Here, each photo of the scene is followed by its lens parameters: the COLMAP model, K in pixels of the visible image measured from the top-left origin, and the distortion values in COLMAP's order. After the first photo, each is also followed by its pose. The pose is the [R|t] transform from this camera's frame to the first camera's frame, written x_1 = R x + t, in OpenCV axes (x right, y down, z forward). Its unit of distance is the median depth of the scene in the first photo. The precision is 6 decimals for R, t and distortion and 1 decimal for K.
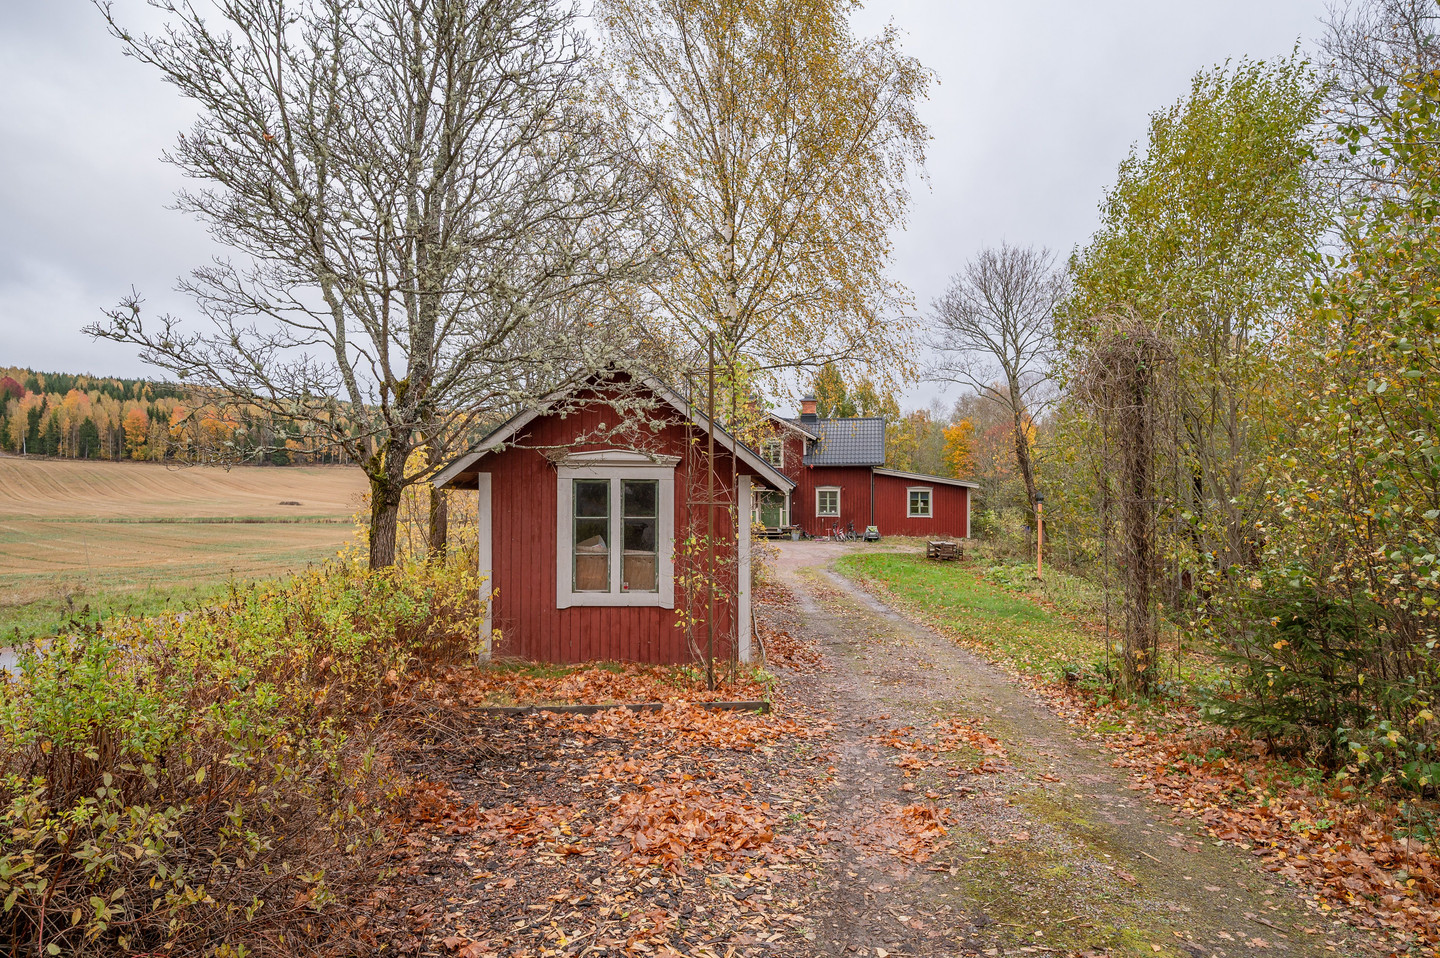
lens RADIAL K [[887.8, 0, 720.0], [0, 887.8, 479.0], [0, 0, 1]] dist [-0.001941, 0.000304]
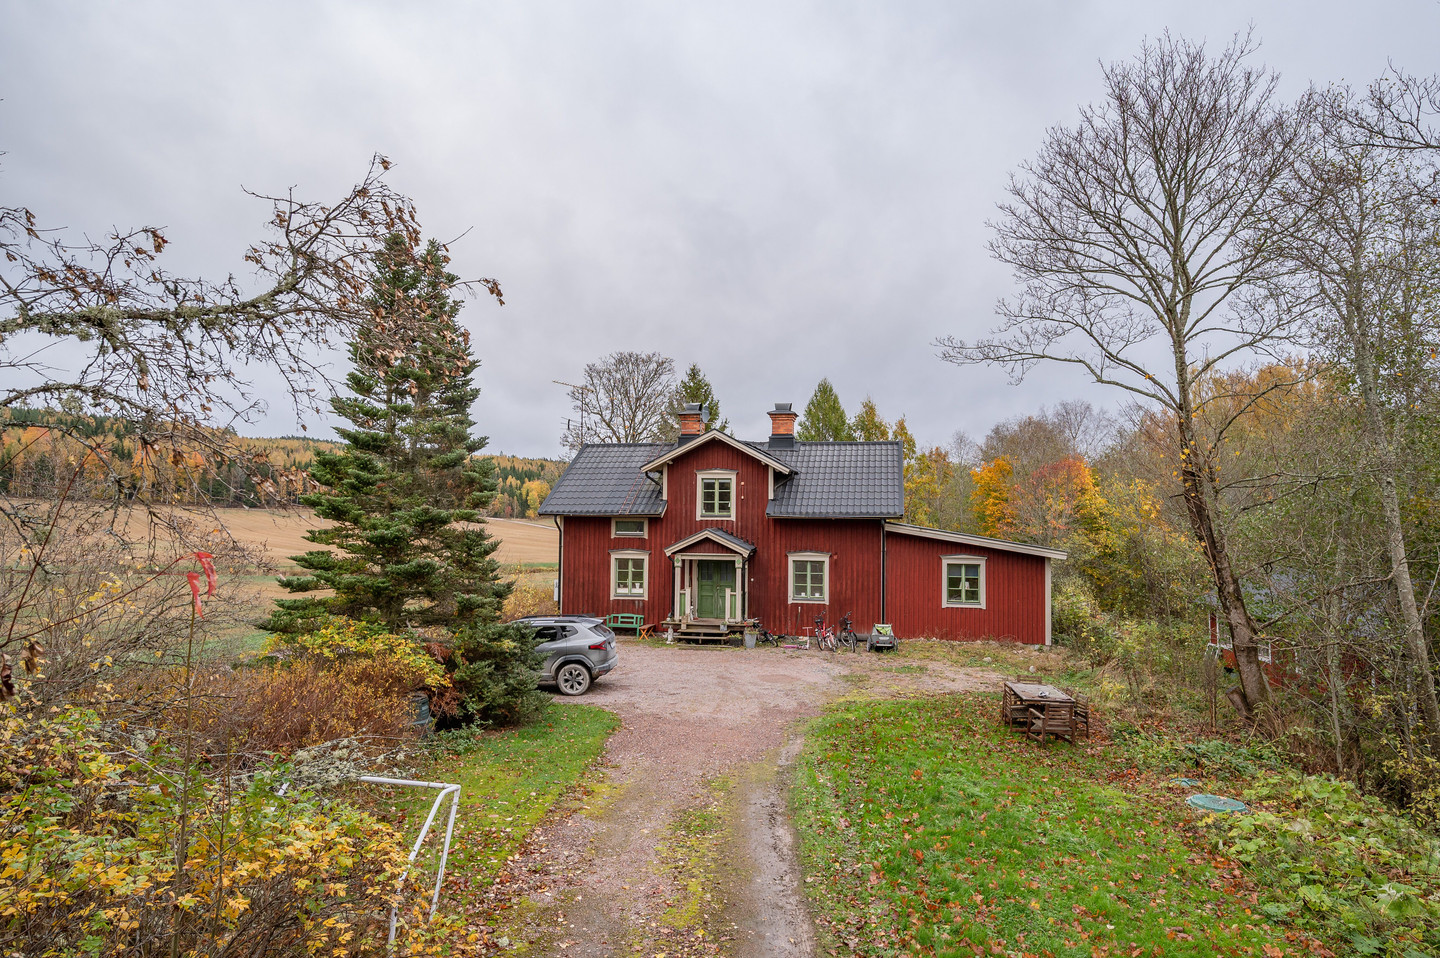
lens RADIAL K [[814.3, 0, 745.1], [0, 814.3, 476.0], [0, 0, 1]] dist [-0.000999, -0.000094]
pose [[0.999886, 0.012151, 0.008952, 0.076432], [-0.011601, 0.998180, -0.059180, -0.010324], [-0.009654, 0.059069, 0.998207, 0.470374]]
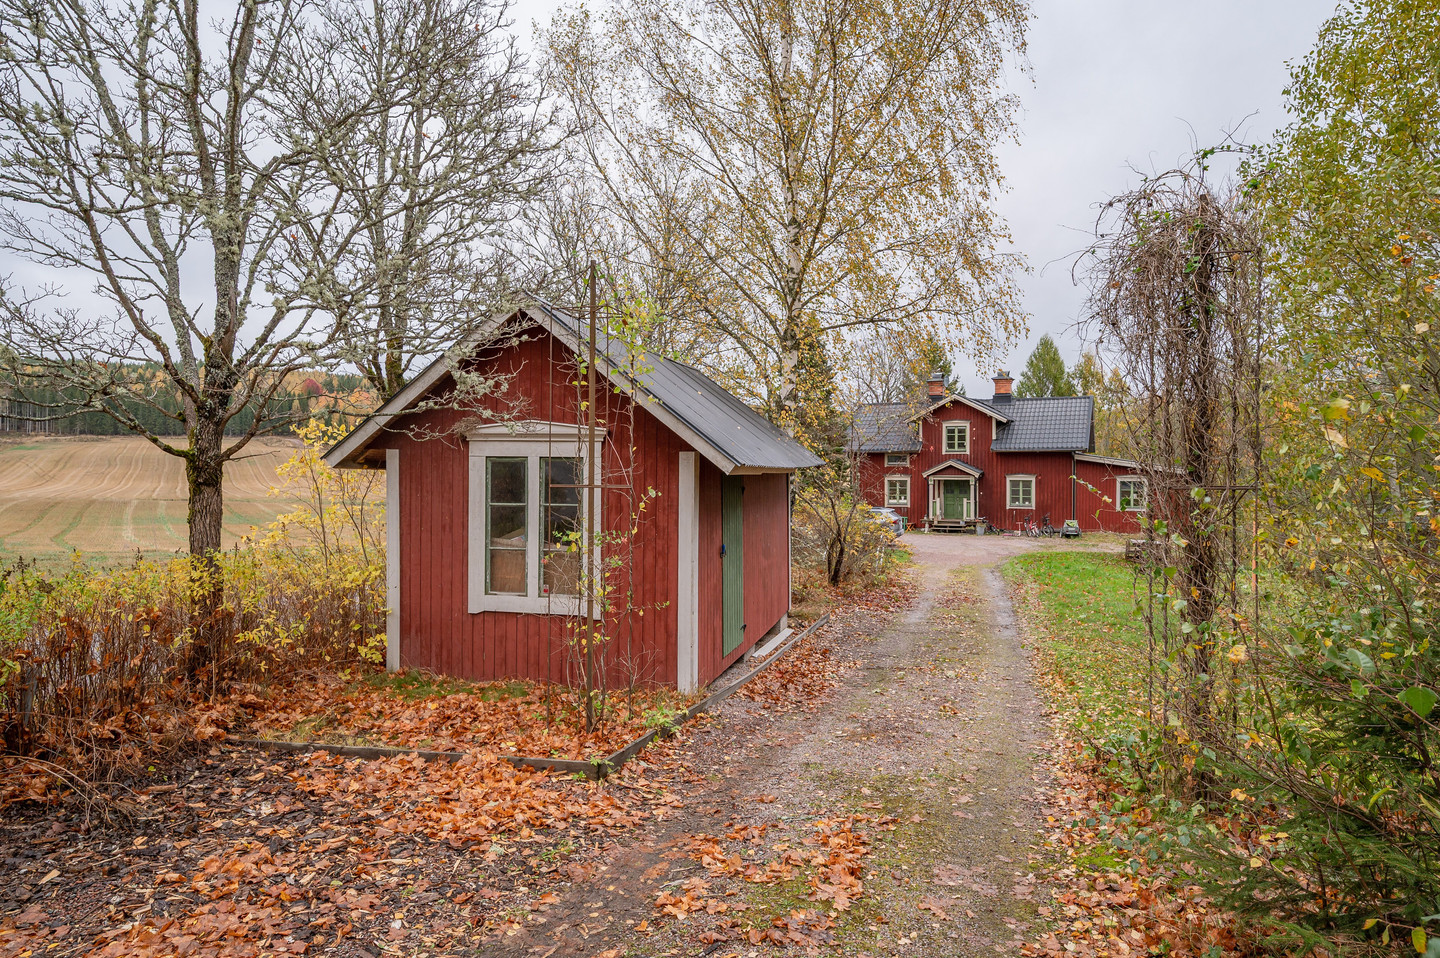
lens RADIAL K [[887.8, 0, 720.0], [0, 887.8, 479.0], [0, 0, 1]] dist [-0.001941, 0.000304]
pose [[0.964737, 0.004804, -0.263170, 0.067729], [-0.001698, 0.999926, 0.012029, 0.002685], [0.263209, -0.011158, 0.964674, 0.068419]]
